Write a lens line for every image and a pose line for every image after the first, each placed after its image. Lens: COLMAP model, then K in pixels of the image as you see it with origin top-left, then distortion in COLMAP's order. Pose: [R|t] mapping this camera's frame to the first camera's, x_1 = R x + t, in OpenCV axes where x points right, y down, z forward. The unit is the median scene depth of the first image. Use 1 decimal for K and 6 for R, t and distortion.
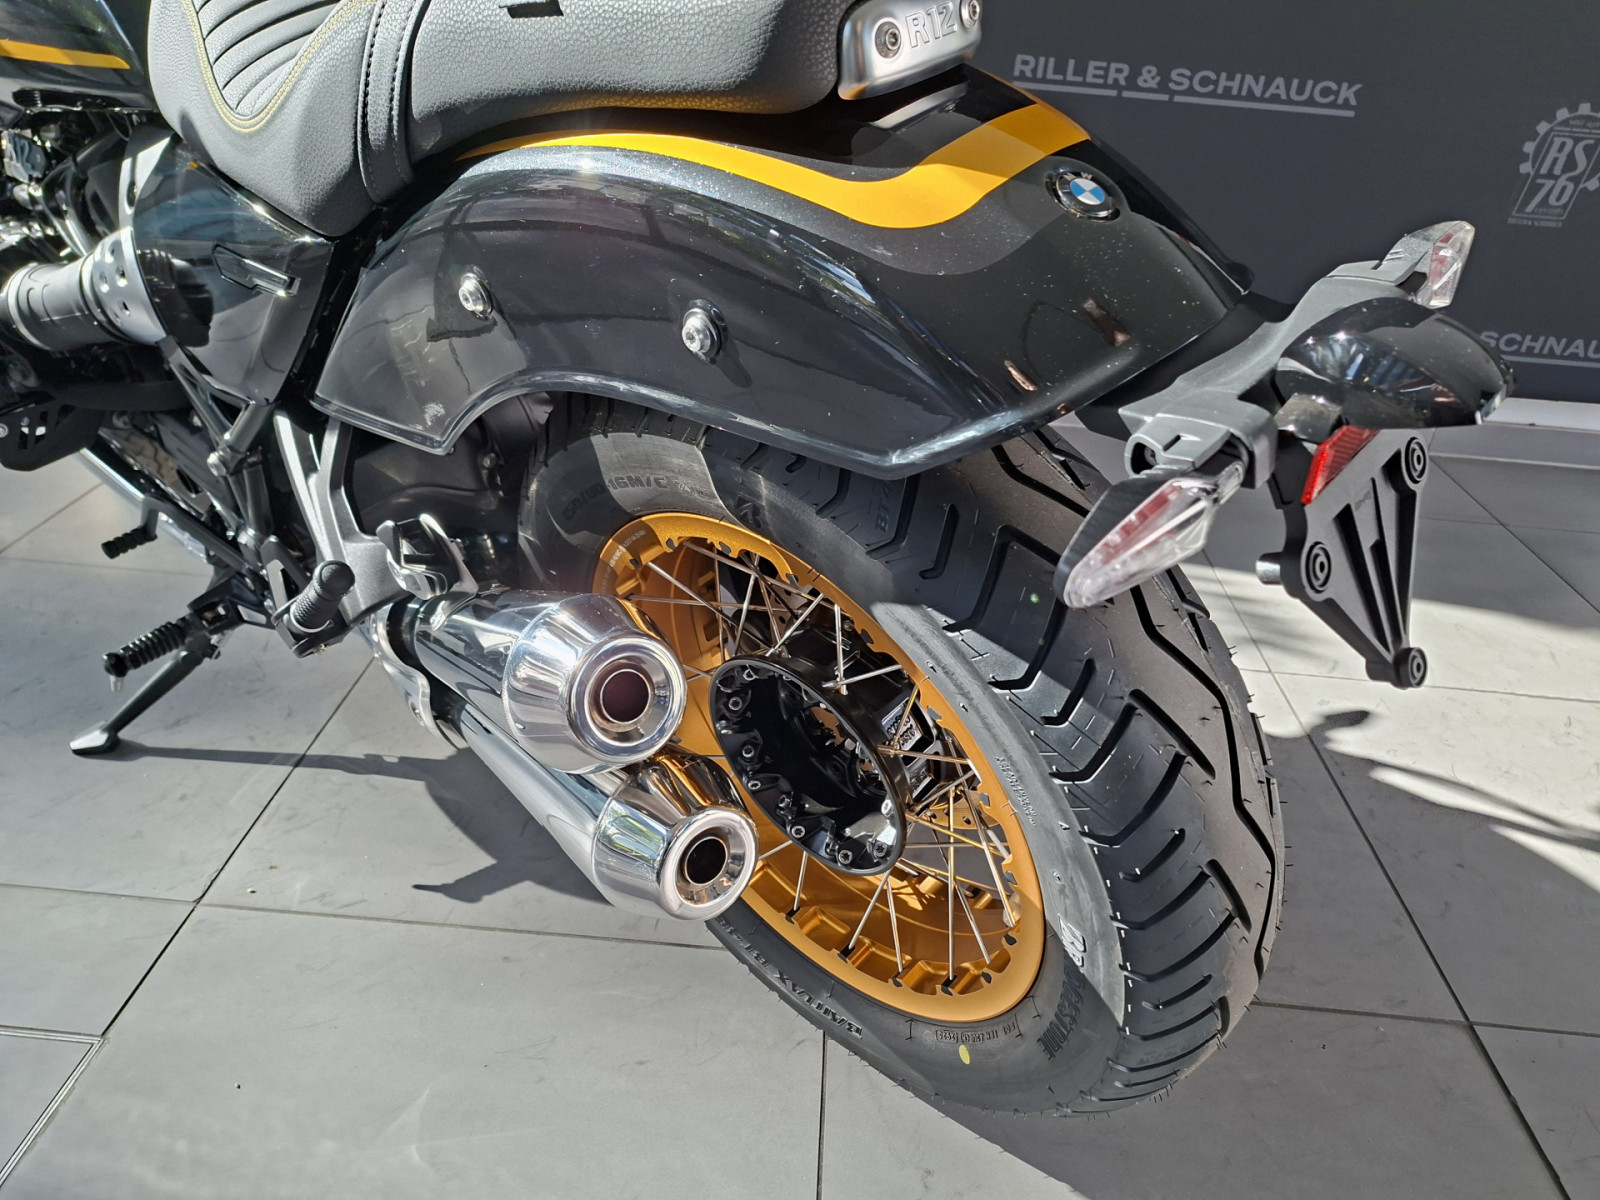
lens RADIAL K [[1065.5, 0, 806.5], [0, 1065.5, 599.8], [0, 0, 1]] dist [0.044200, -0.032774]
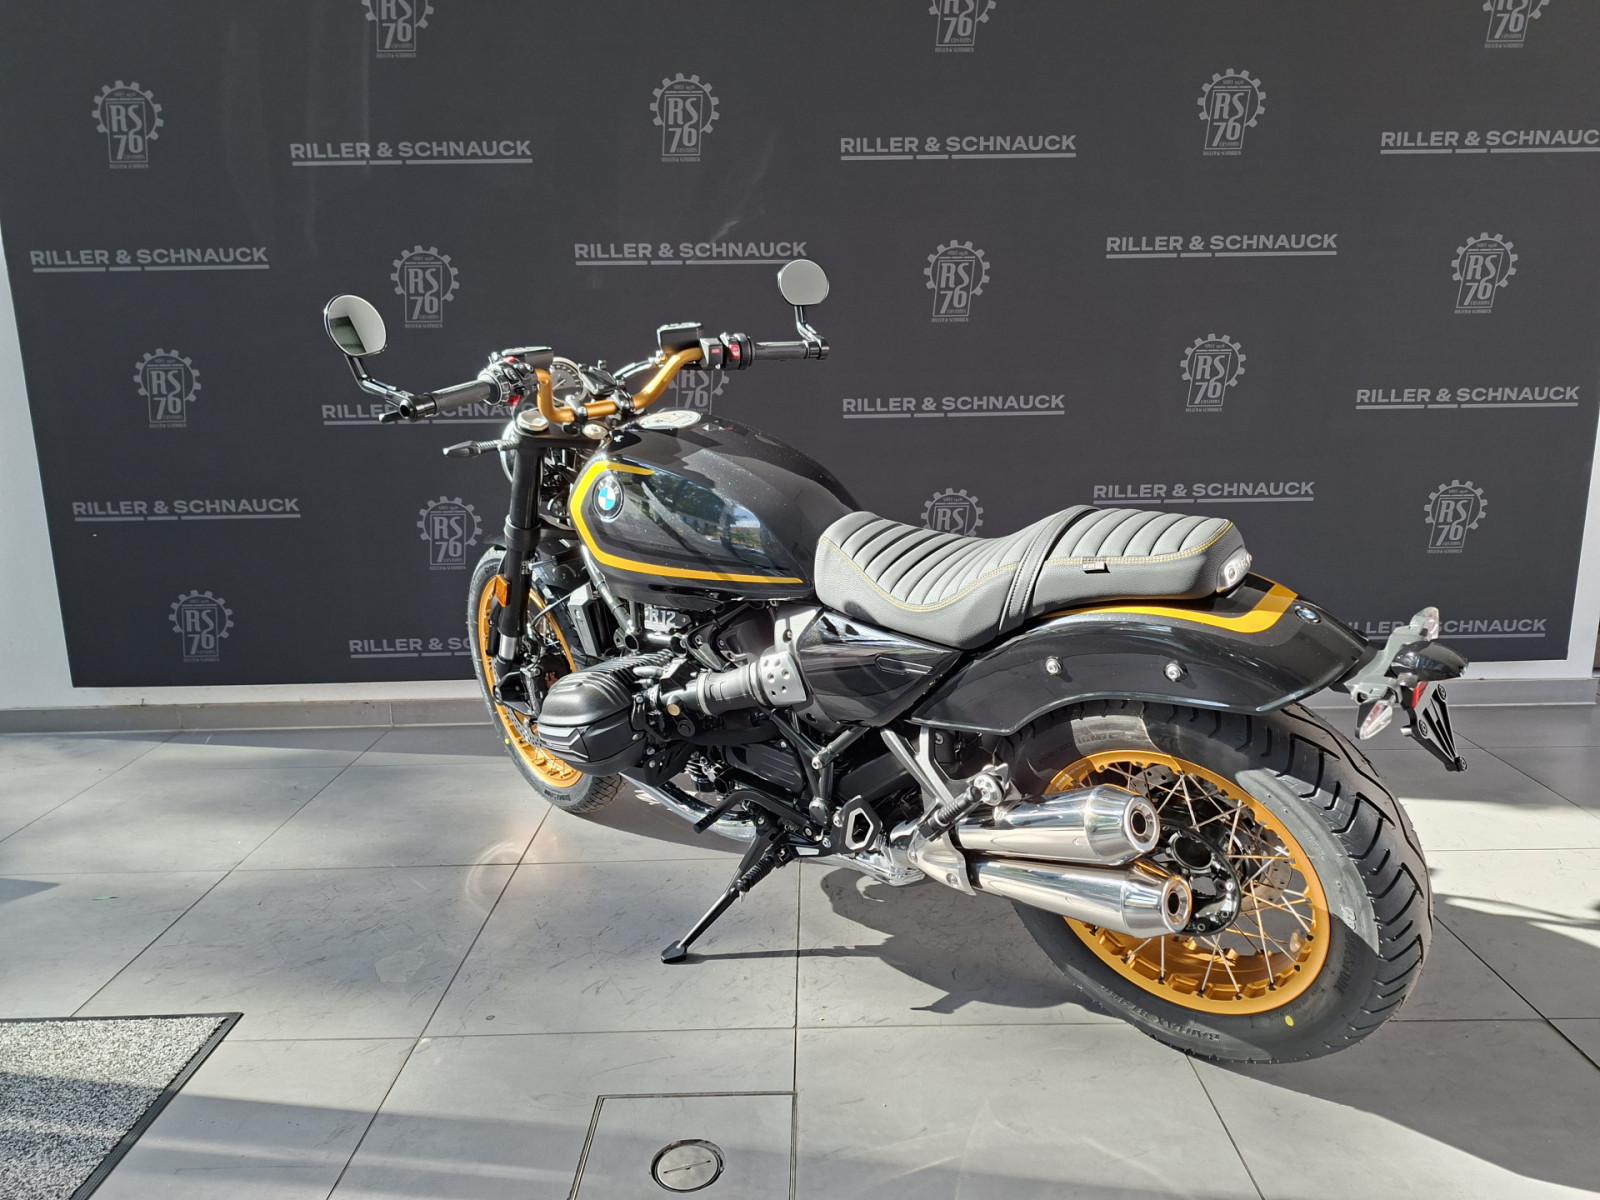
lens RADIAL K [[1065.5, 0, 806.5], [0, 1065.5, 599.8], [0, 0, 1]] dist [0.044200, -0.032774]
pose [[0.994640, -0.096757, 0.036473, -0.979796], [0.103219, 0.950120, -0.294310, 0.251194], [-0.006177, 0.296497, 0.955014, -1.472747]]
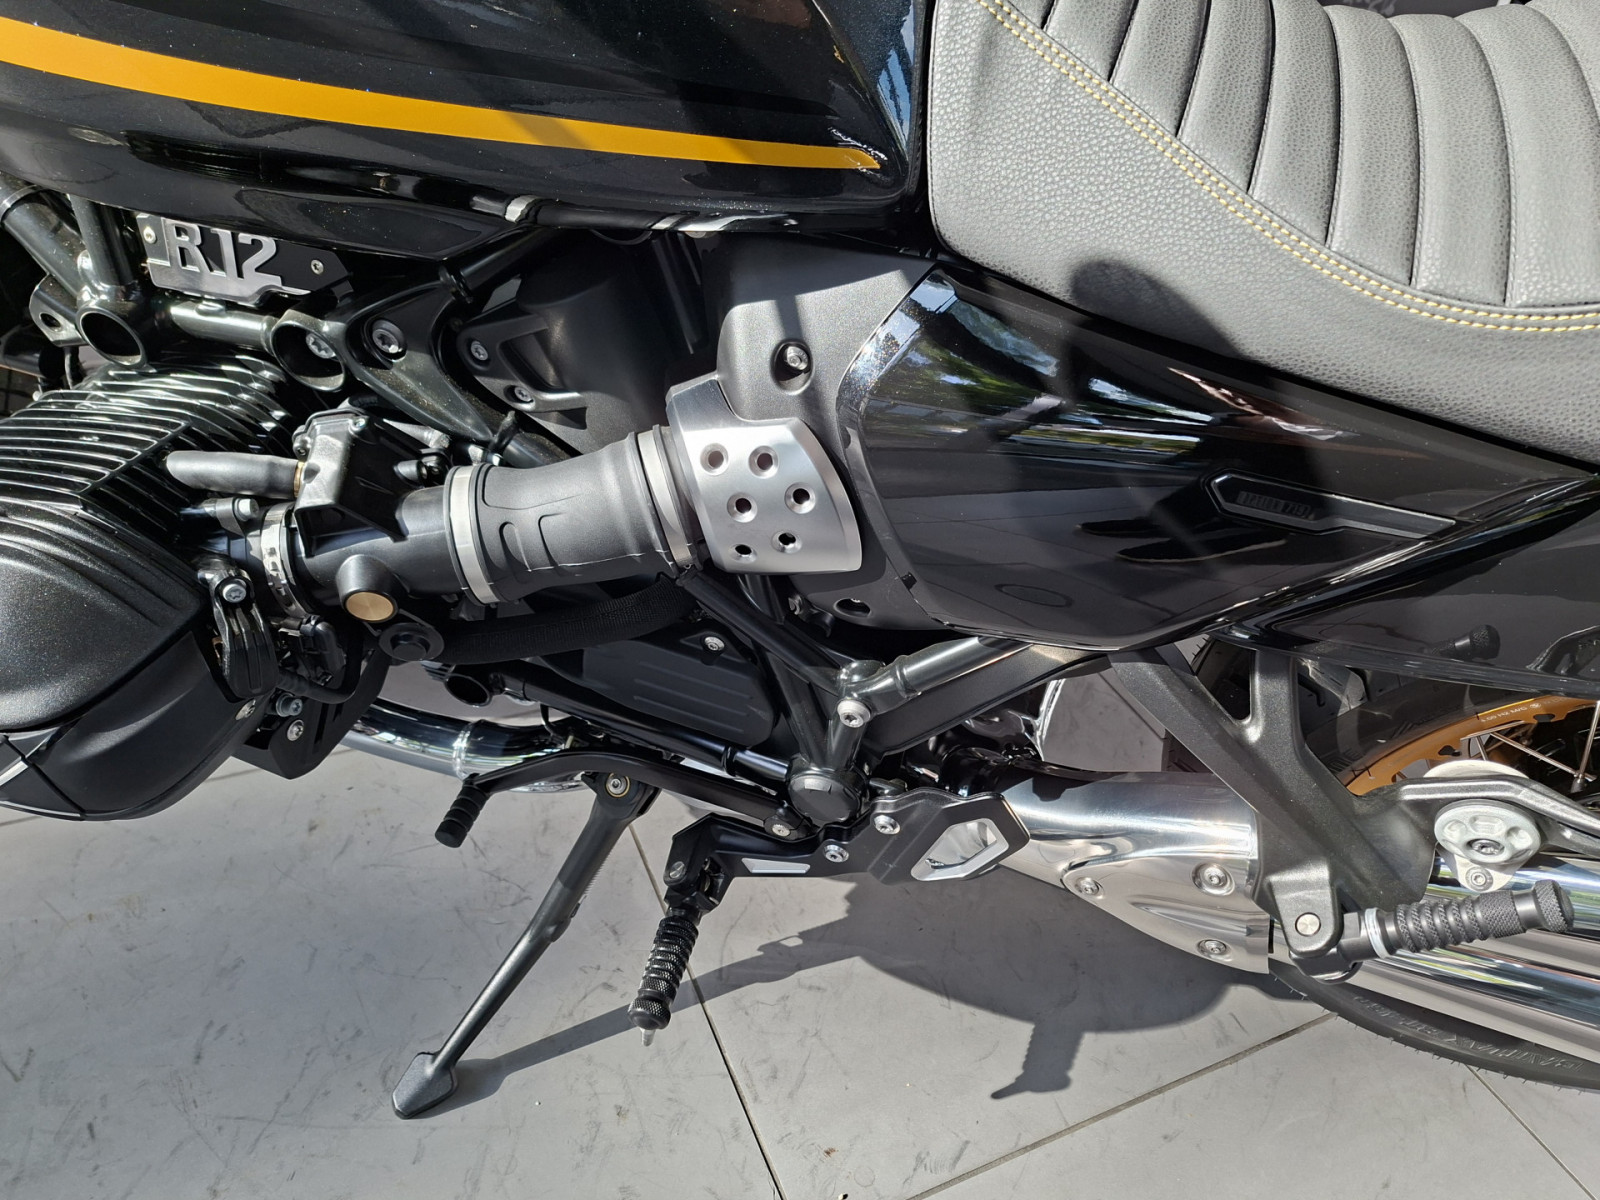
lens RADIAL K [[1065.5, 0, 806.5], [0, 1065.5, 599.8], [0, 0, 1]] dist [0.044200, -0.032774]
pose [[0.878583, -0.265265, 0.397149, -1.330407], [0.192539, 0.957727, 0.213747, -0.558814], [-0.437059, -0.111328, 0.892516, 0.664160]]
